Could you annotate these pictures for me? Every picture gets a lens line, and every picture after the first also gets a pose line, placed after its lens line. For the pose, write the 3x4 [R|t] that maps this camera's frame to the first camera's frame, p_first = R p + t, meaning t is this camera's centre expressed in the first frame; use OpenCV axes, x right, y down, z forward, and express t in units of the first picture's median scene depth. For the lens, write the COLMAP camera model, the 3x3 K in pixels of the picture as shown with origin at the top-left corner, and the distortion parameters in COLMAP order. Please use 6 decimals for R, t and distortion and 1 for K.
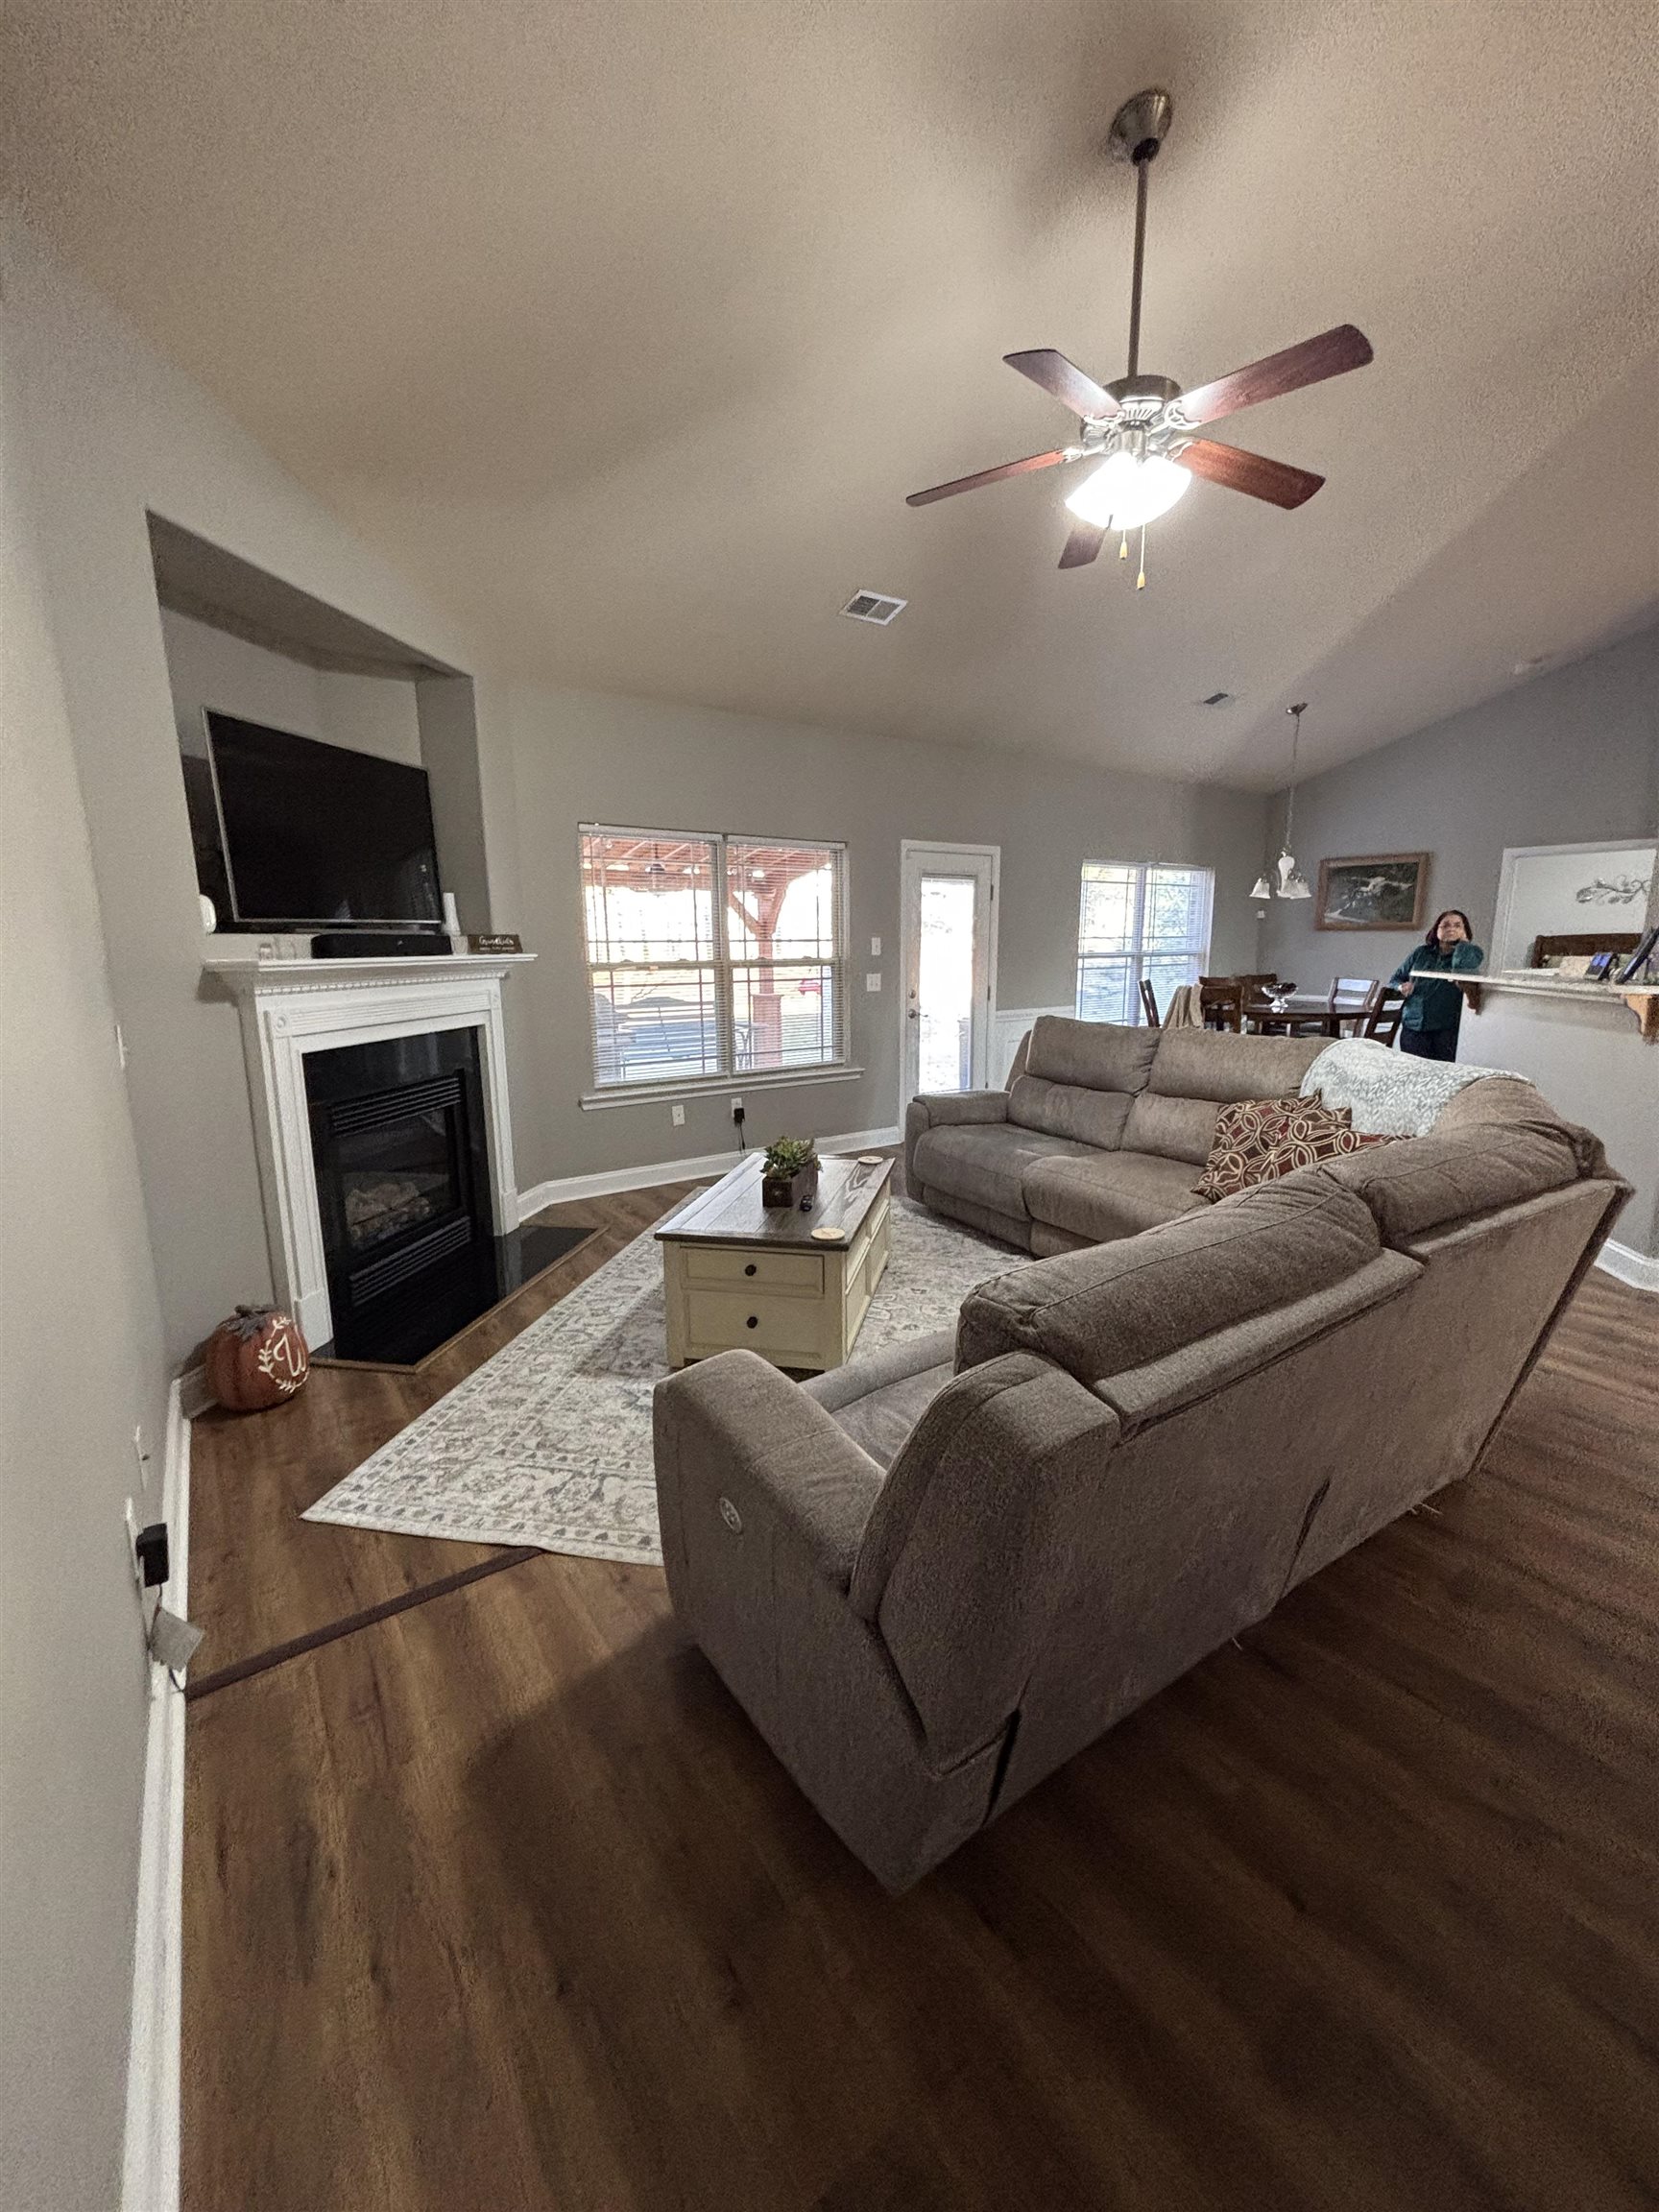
lens RADIAL K [[887.3, 0, 829.5], [0, 887.3, 1106.0], [0, 0, 1]] dist [0.012429, 0.000435]
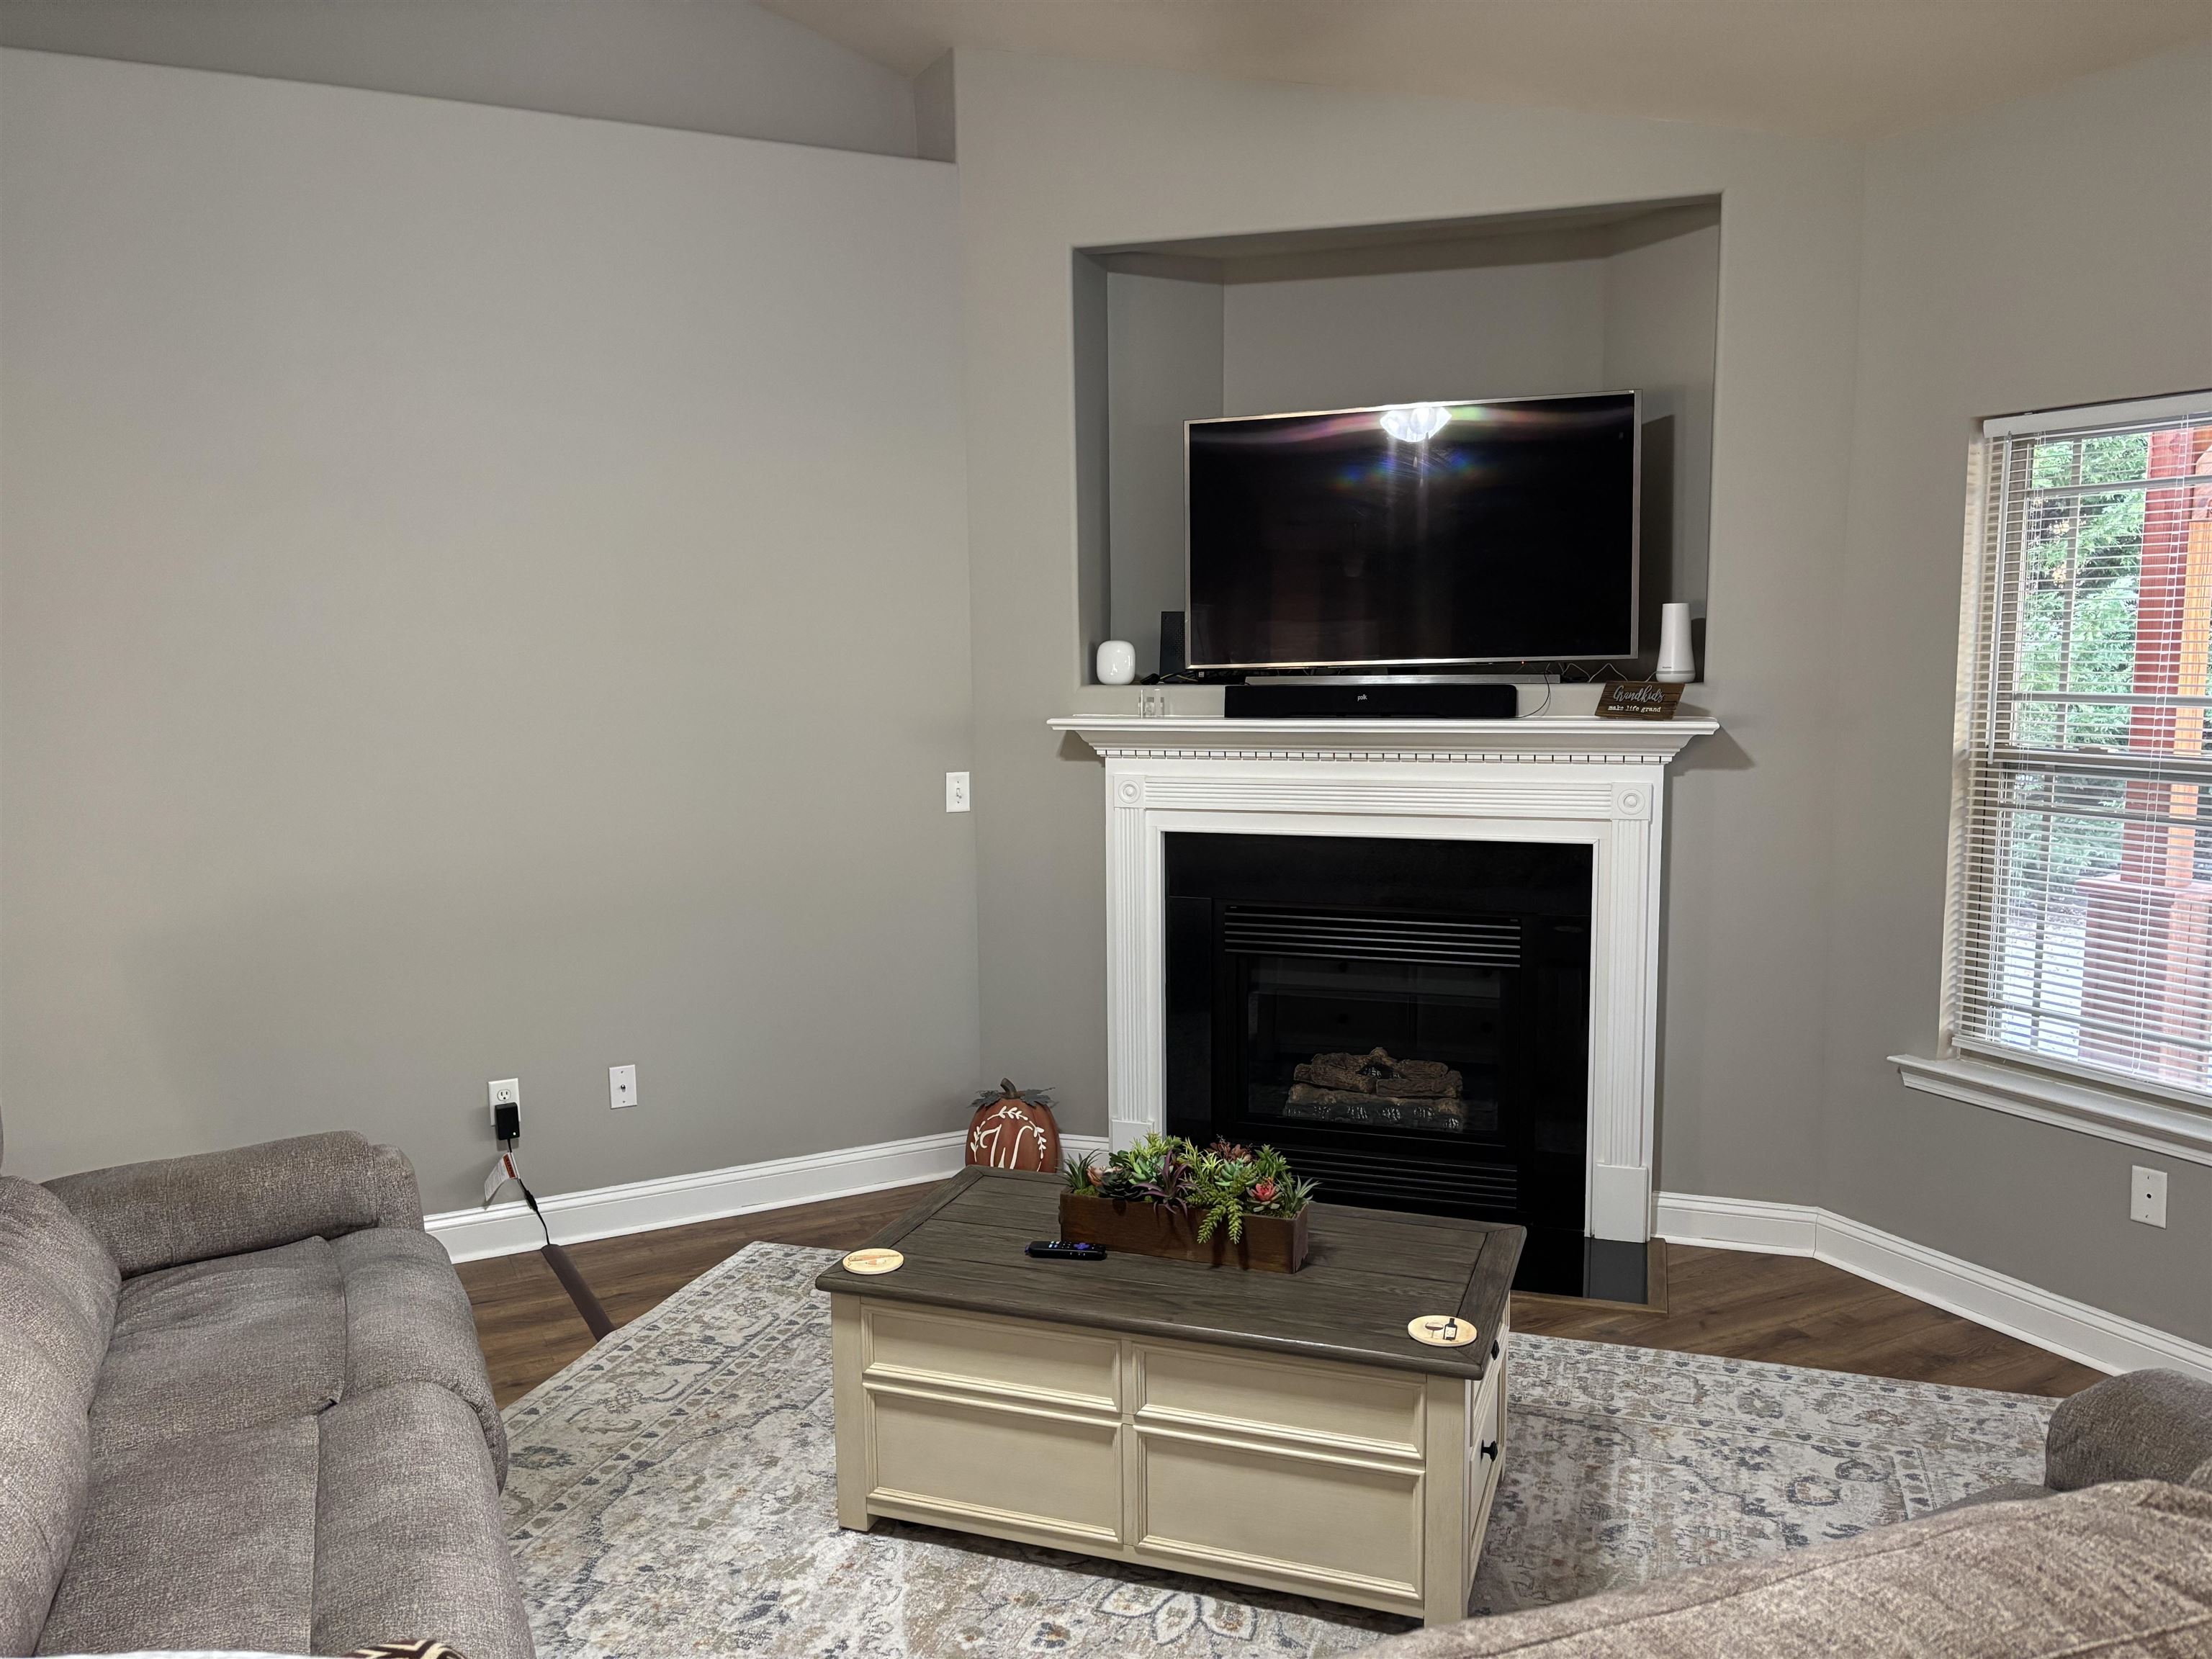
lens RADIAL K [[1633.0, 0, 1055.4], [0, 1633.0, 827.8], [0, 0, 1]] dist [0.098457, -0.124959]
pose [[-0.146939, 0.119565, -0.981893, 0.845309], [-0.167391, 0.975344, 0.143817, -0.250109], [0.974879, 0.185493, -0.123302, 1.041512]]
